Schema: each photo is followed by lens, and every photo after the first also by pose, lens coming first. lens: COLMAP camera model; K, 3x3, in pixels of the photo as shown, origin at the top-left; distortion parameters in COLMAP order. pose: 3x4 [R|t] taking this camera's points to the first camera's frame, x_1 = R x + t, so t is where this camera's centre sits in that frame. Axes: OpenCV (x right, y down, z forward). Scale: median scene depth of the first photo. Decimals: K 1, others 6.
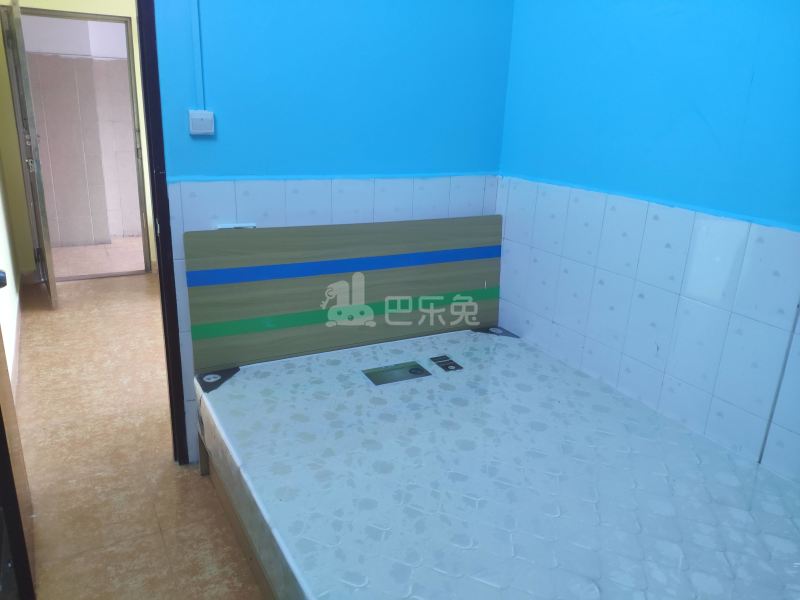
lens RADIAL K [[632.8, 0, 400.0], [0, 632.8, 300.0], [0, 0, 1]] dist [0.064389, -0.212729]
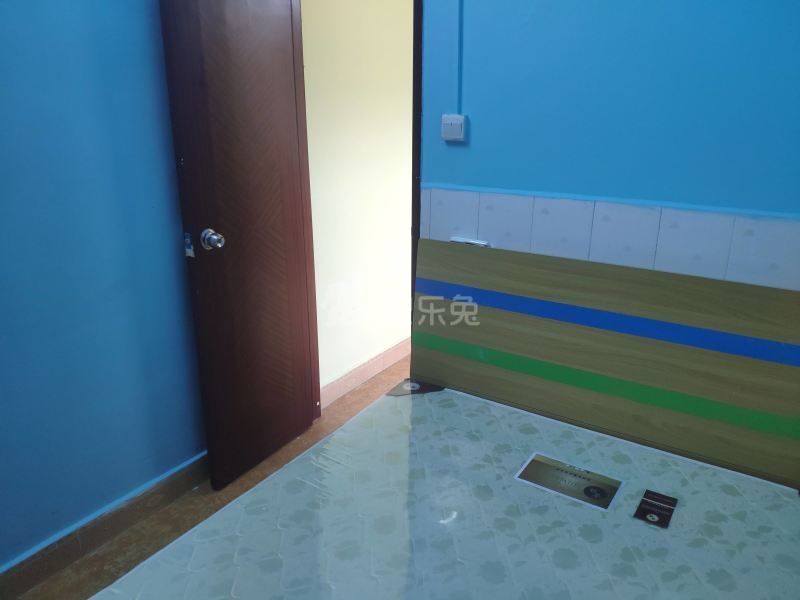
lens RADIAL K [[584.1, 0, 400.0], [0, 584.1, 300.0], [0, 0, 1]] dist [0.089412, -0.201739]
pose [[0.462000, 0.229007, -0.856803, 0.427198], [-0.259202, 0.958772, 0.116496, -0.103701], [0.848157, 0.168264, 0.502311, 0.487917]]
